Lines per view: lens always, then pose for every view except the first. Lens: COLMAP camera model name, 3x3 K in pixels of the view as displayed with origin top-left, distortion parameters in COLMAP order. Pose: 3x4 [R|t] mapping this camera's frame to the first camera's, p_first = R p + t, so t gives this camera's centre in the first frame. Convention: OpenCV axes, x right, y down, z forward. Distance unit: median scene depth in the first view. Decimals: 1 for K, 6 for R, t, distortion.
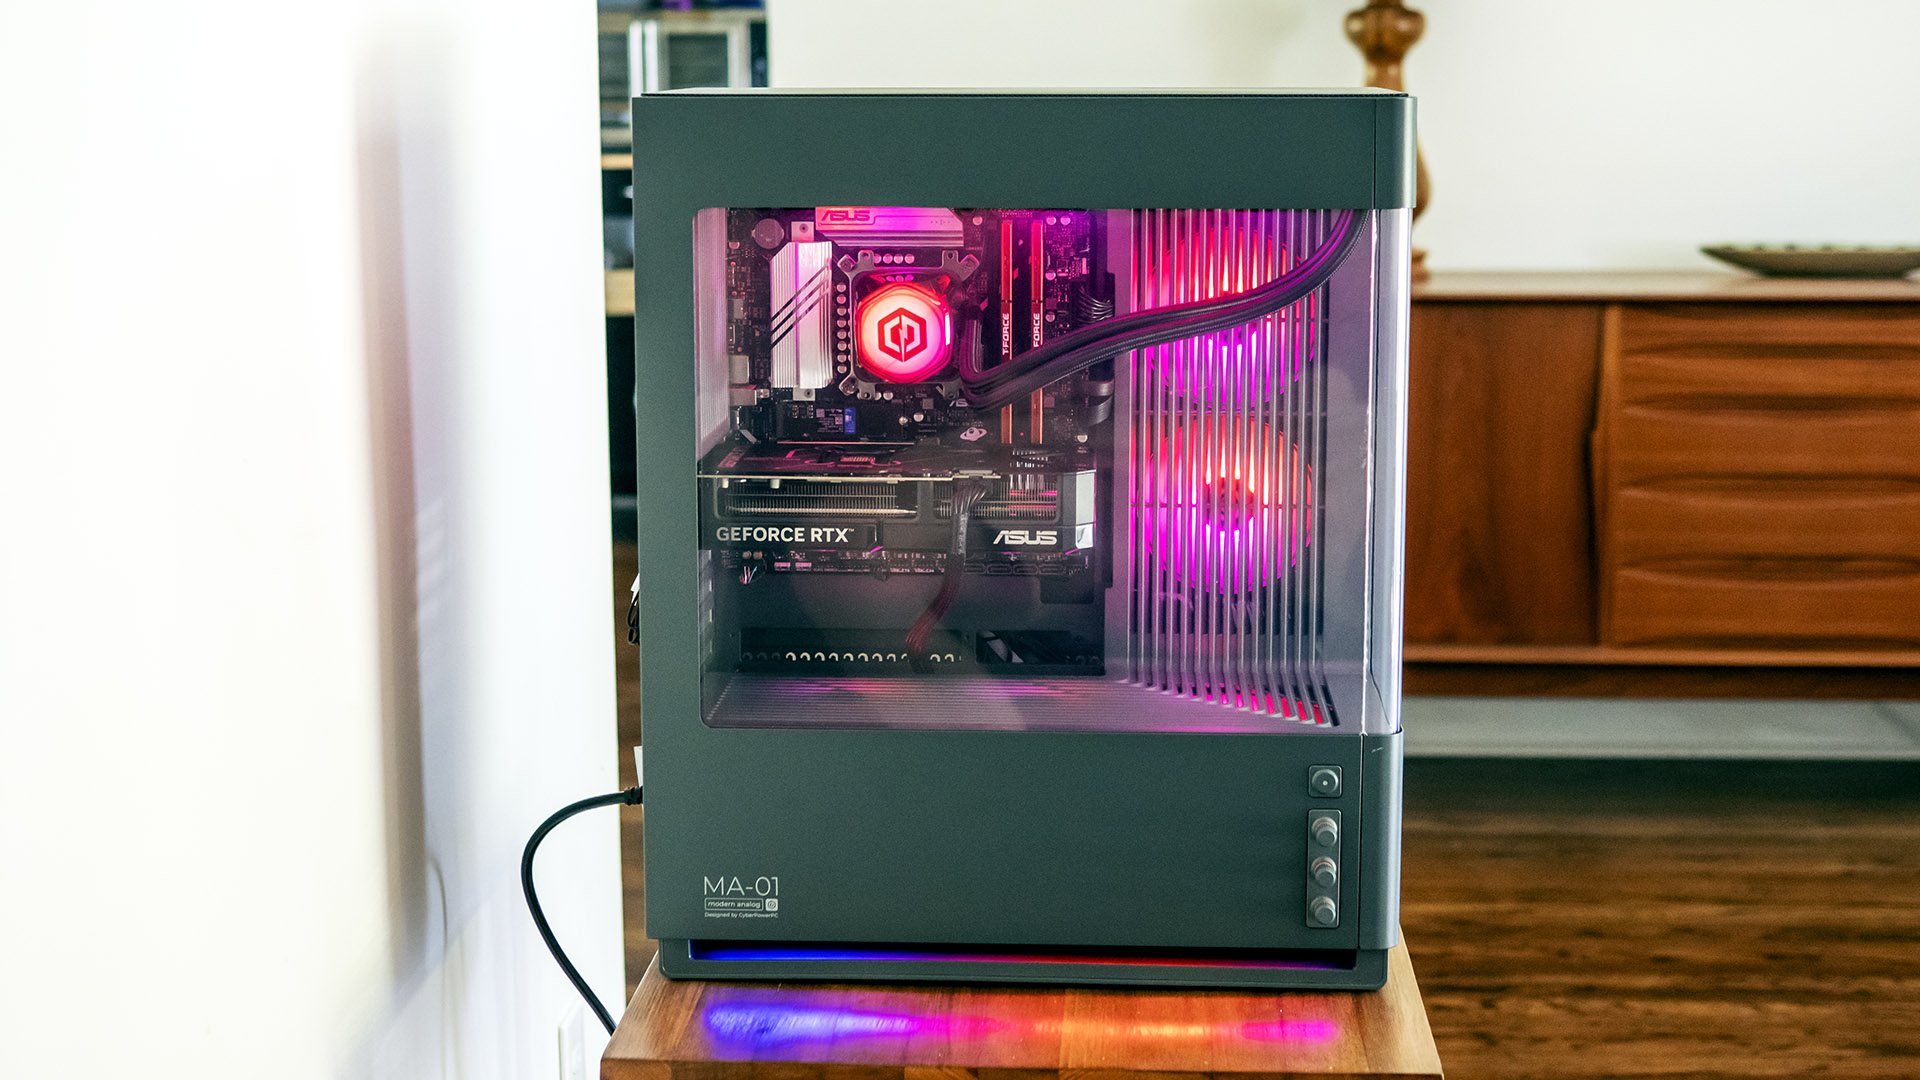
lens RADIAL K [[2958.1, 0, 958.6], [0, 2958.1, 527.1], [0, 0, 1]] dist [-0.040644, 0.000000]
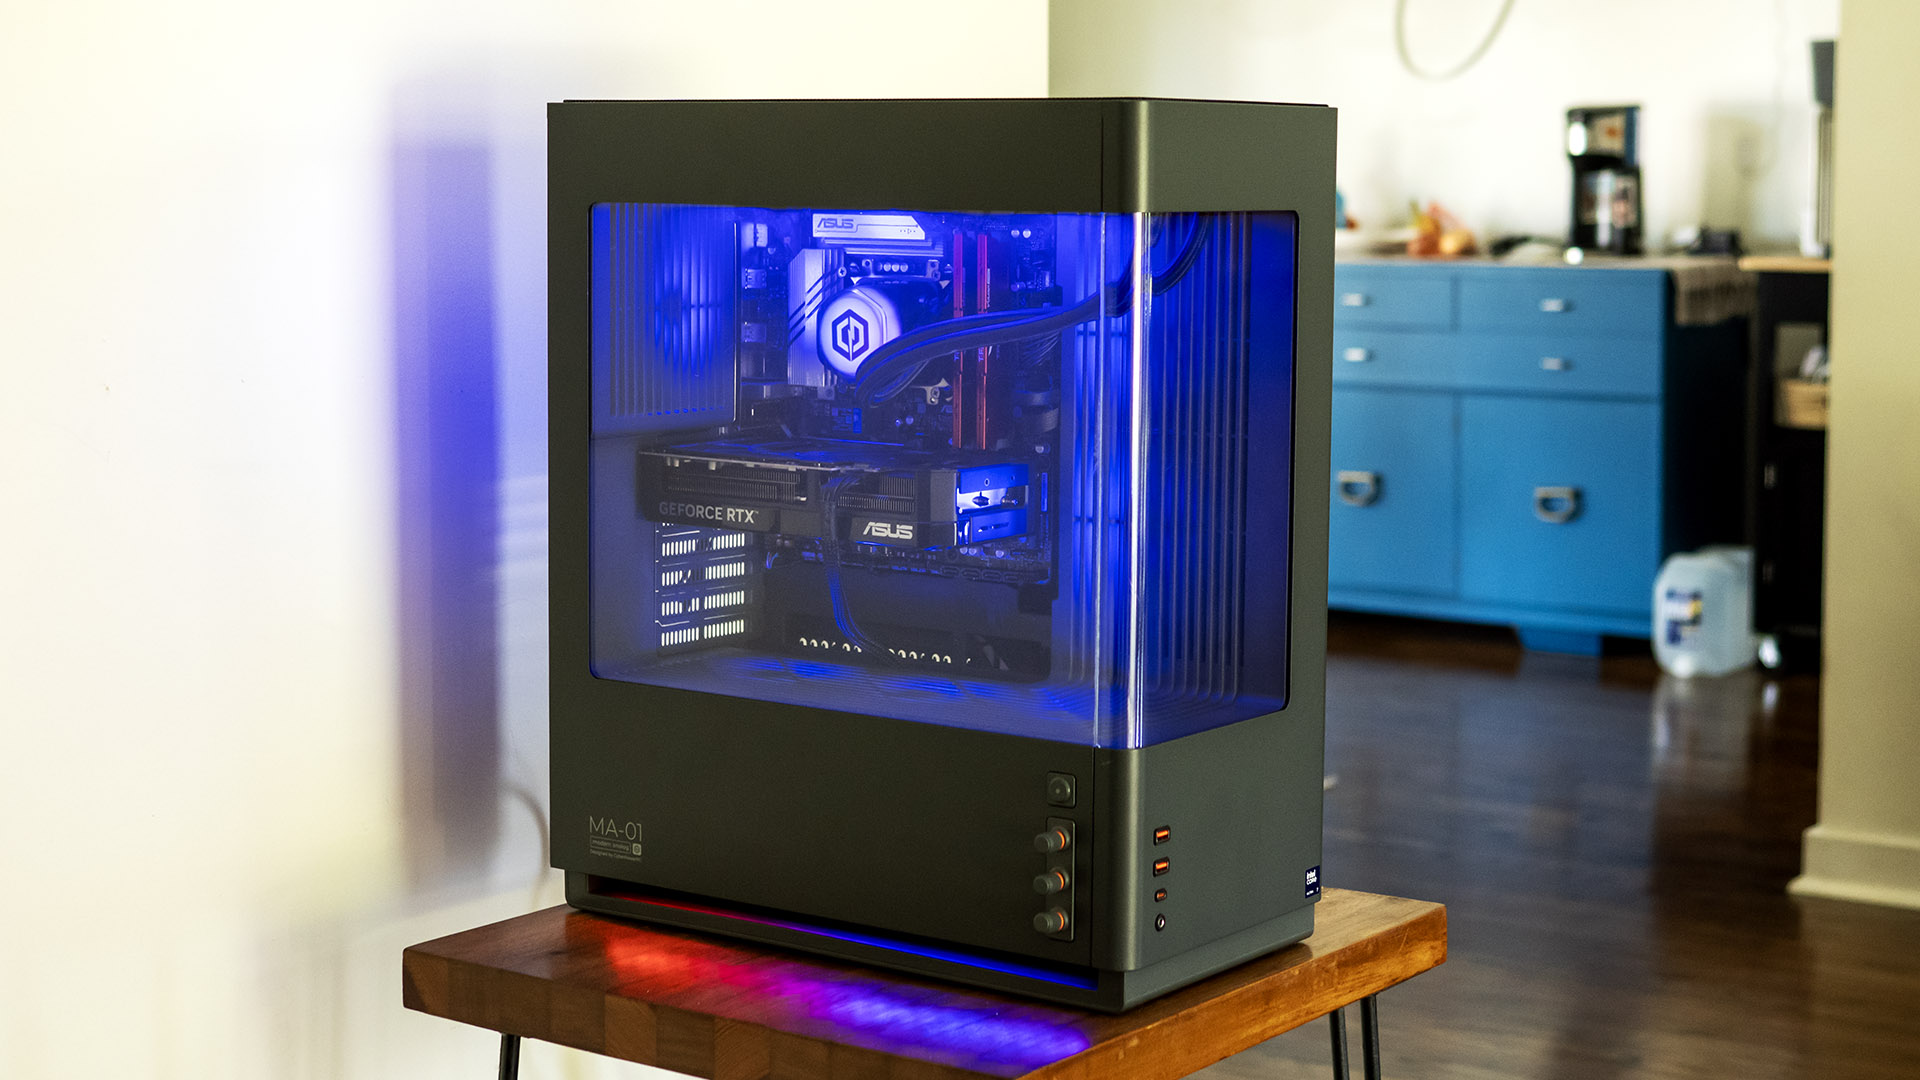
lens RADIAL K [[2958.1, 0, 956.4], [0, 2958.1, 551.9], [0, 0, 1]] dist [-0.040644, 0.000000]
pose [[0.862174, 0.078614, -0.500475, 0.545763], [-0.096688, 0.995262, -0.010230, 0.018699], [0.497300, 0.057210, 0.865690, 0.113213]]
